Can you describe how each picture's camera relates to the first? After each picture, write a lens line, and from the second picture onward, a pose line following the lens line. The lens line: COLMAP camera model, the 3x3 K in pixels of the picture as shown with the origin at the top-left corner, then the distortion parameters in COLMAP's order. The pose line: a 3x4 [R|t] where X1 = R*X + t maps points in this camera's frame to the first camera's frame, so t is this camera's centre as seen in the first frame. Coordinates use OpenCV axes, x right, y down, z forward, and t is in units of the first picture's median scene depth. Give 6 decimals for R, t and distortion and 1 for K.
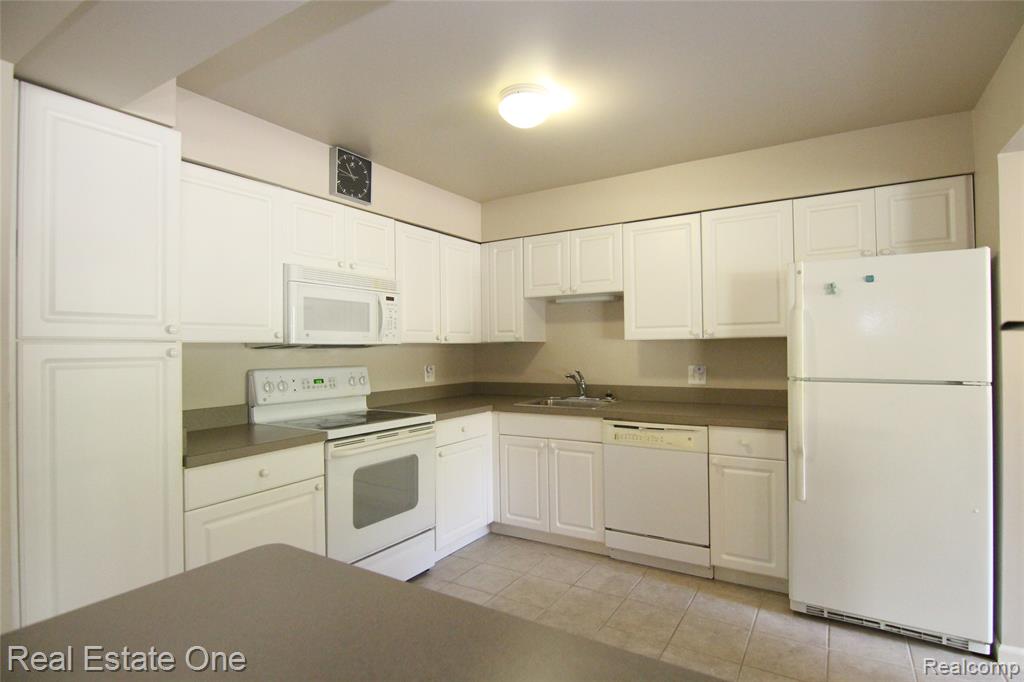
lens RADIAL K [[523.1, 0, 507.8], [0, 523.1, 337.5], [0, 0, 1]] dist [-0.005806, -0.002312]
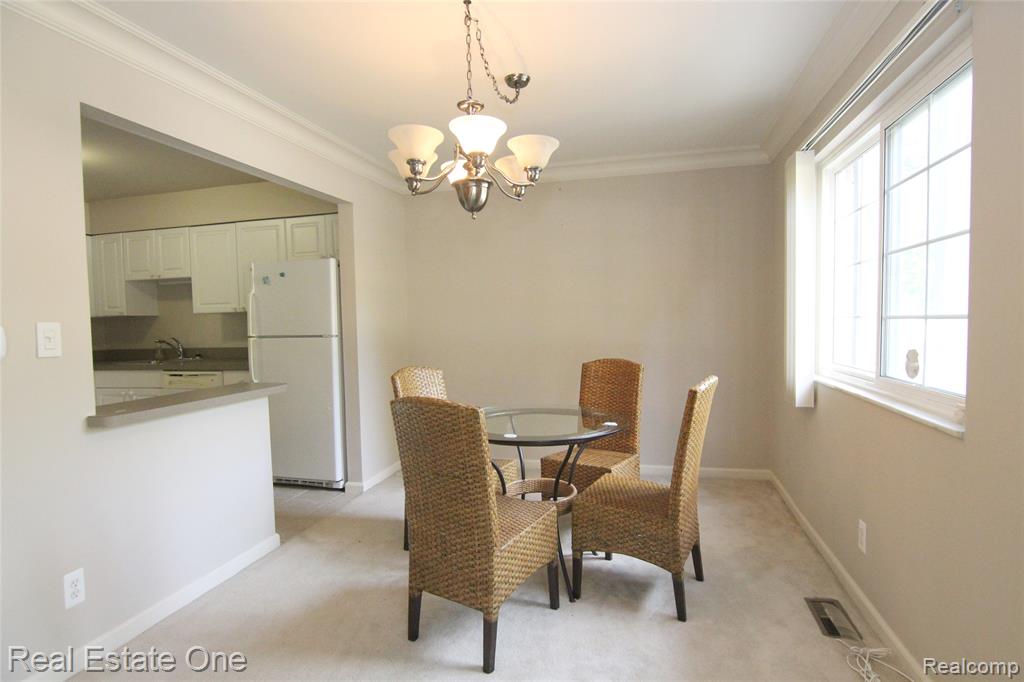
lens RADIAL K [[523.1, 0, 513.7], [0, 523.1, 337.1], [0, 0, 1]] dist [-0.005806, -0.002312]
pose [[0.953482, -0.020351, 0.300762, 0.610437], [0.006631, 0.998893, 0.046567, 0.008430], [-0.301377, -0.042407, 0.952562, -0.548804]]
